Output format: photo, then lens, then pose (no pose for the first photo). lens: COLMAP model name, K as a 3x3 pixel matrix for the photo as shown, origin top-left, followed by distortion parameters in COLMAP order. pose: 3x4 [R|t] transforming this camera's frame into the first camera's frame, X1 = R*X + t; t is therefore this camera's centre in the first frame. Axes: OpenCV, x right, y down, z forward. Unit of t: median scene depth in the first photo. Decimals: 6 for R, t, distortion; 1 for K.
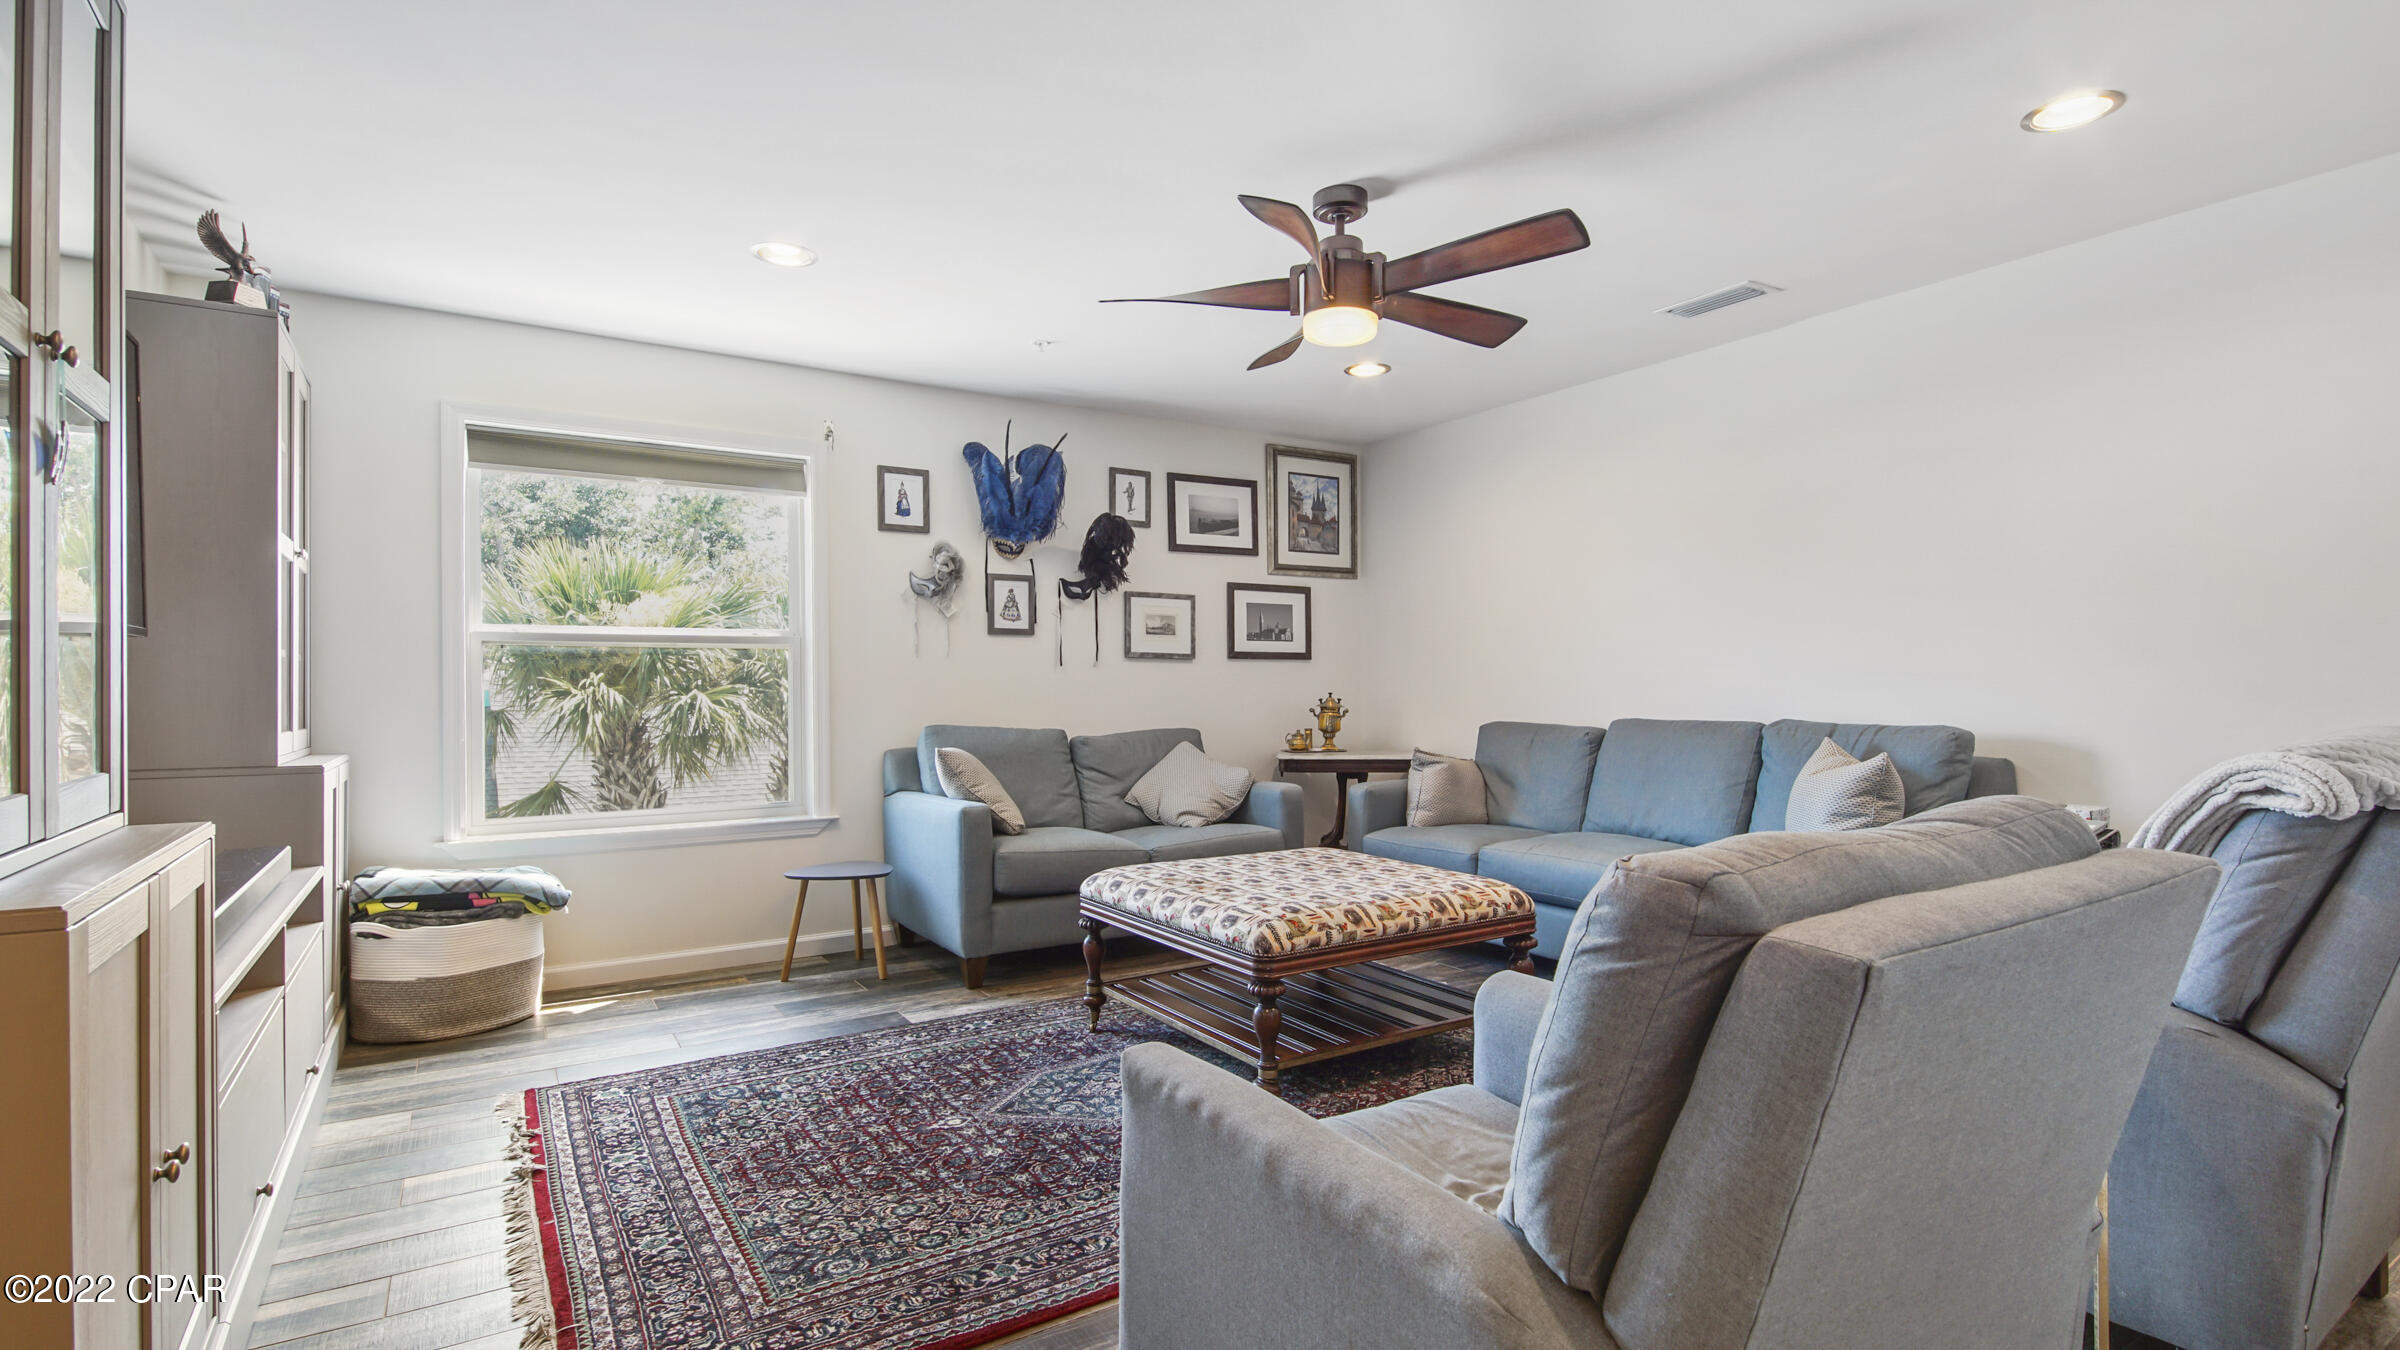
lens RADIAL K [[1128.8, 0, 1184.6], [0, 1128.8, 697.3], [0, 0, 1]] dist [0.035508, 0.000036]
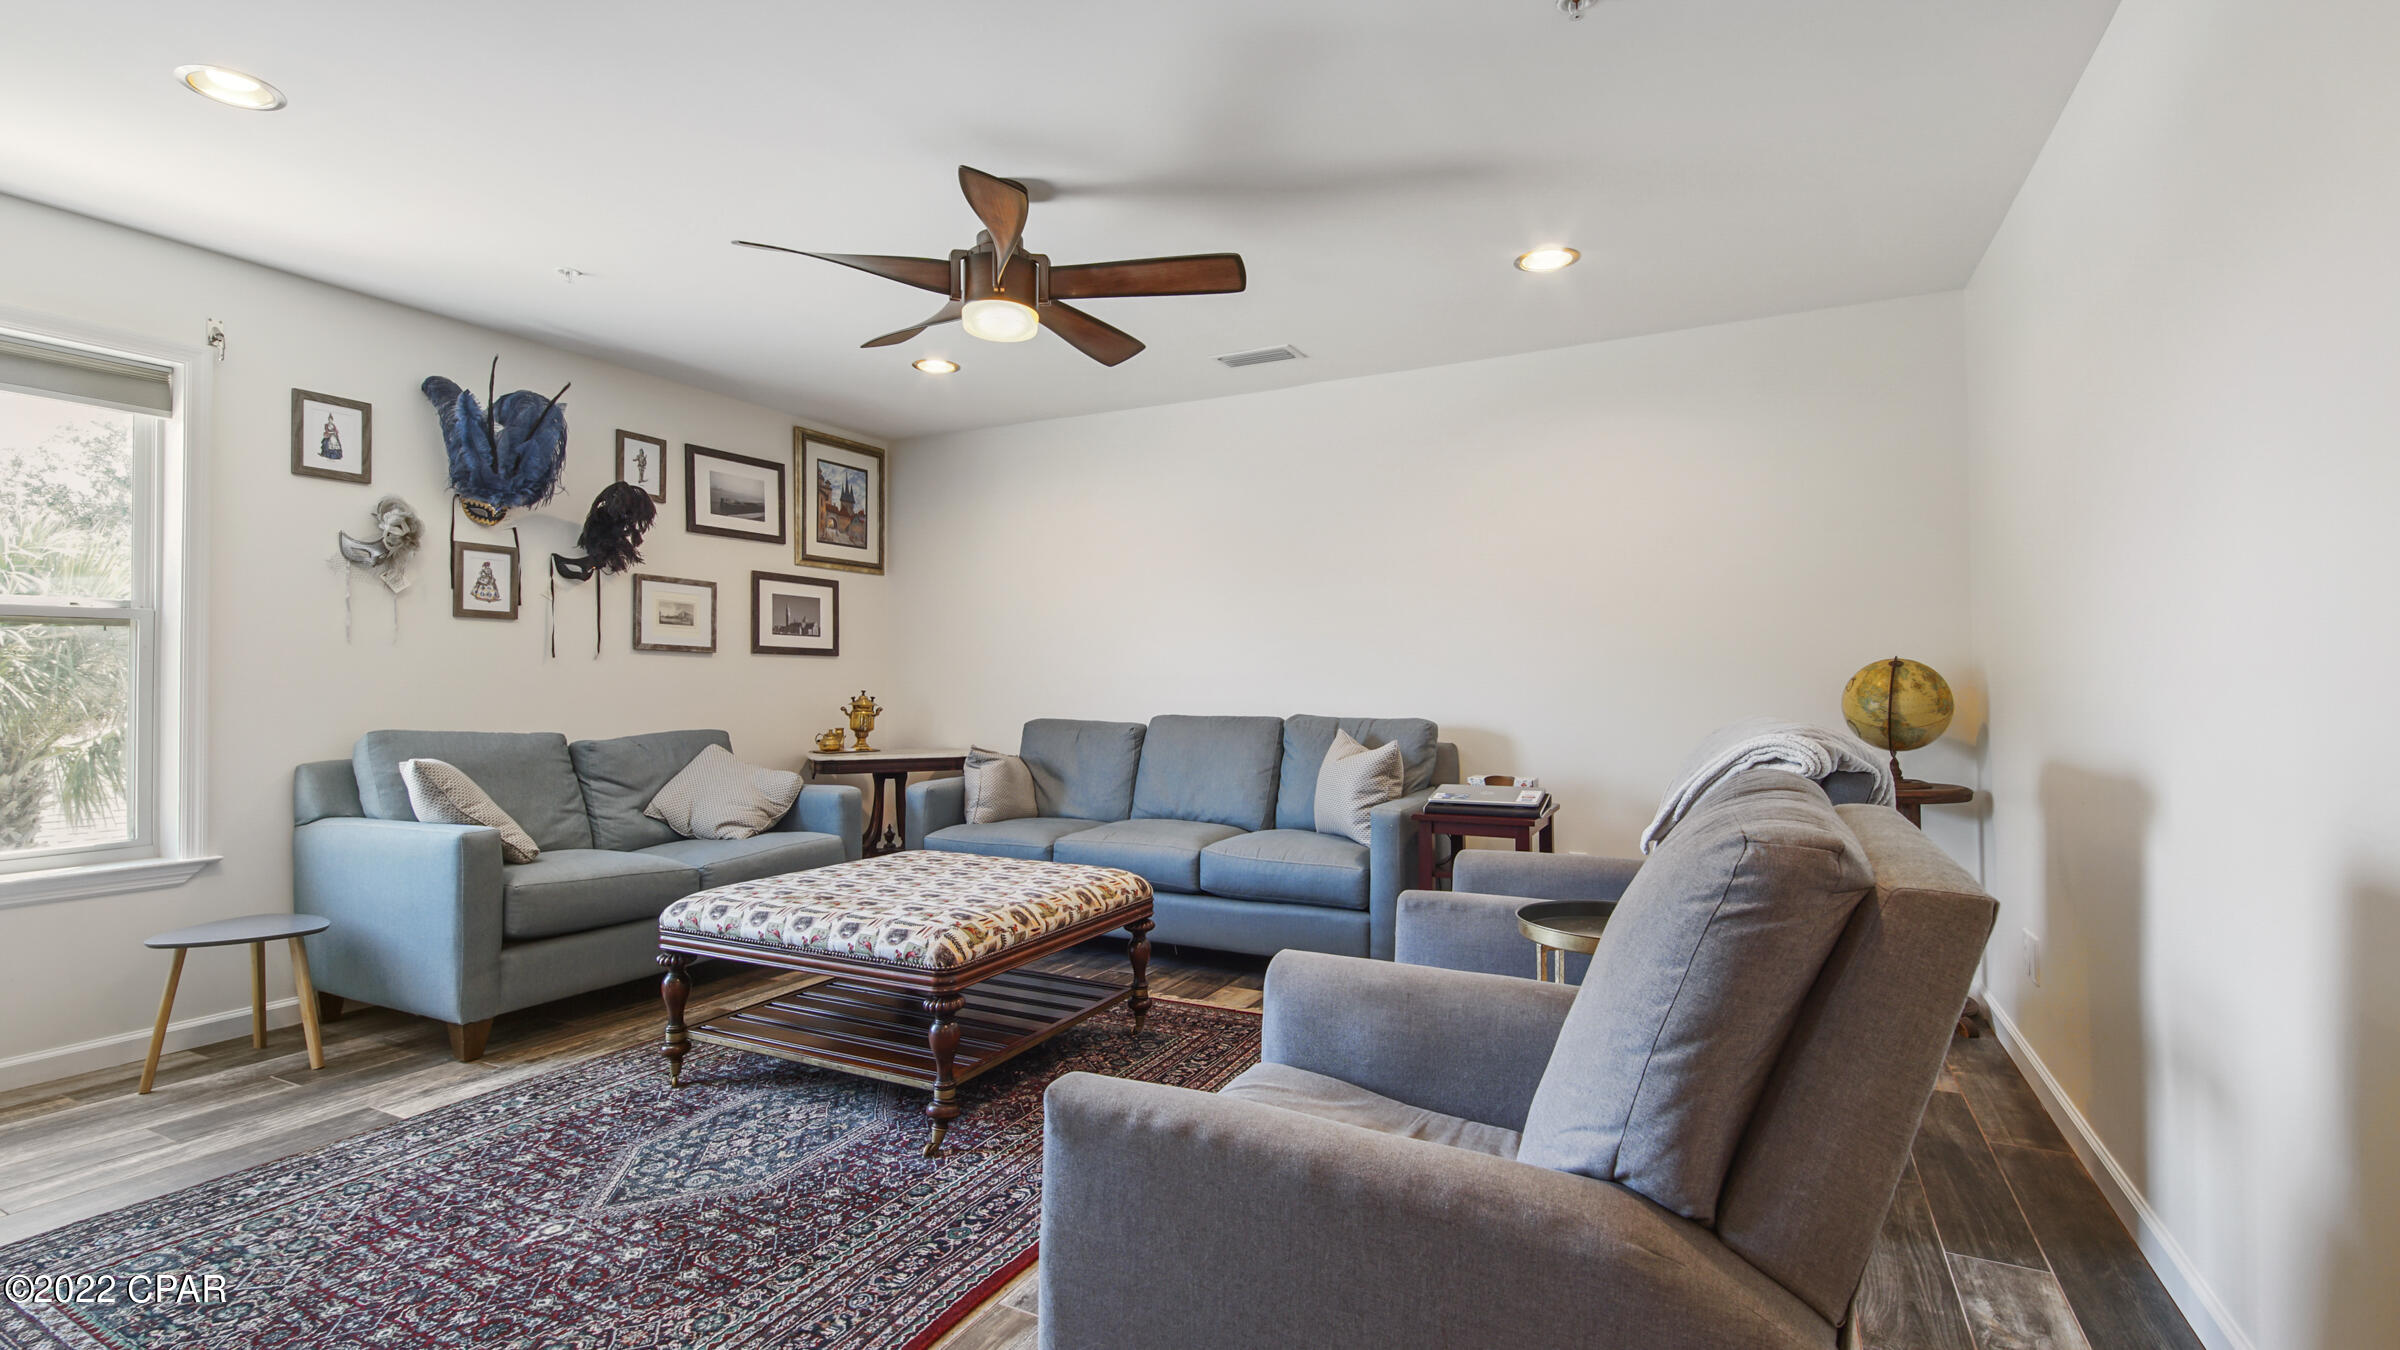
lens RADIAL K [[1090.1, 0, 1200.0], [0, 1090.1, 675.0], [0, 0, 1]] dist [0.046687, -0.027839]
pose [[0.863584, 0.011605, 0.504072, -0.157023], [-0.001725, 0.999797, -0.020063, 0.001069], [-0.504202, 0.016457, 0.863429, 0.073187]]
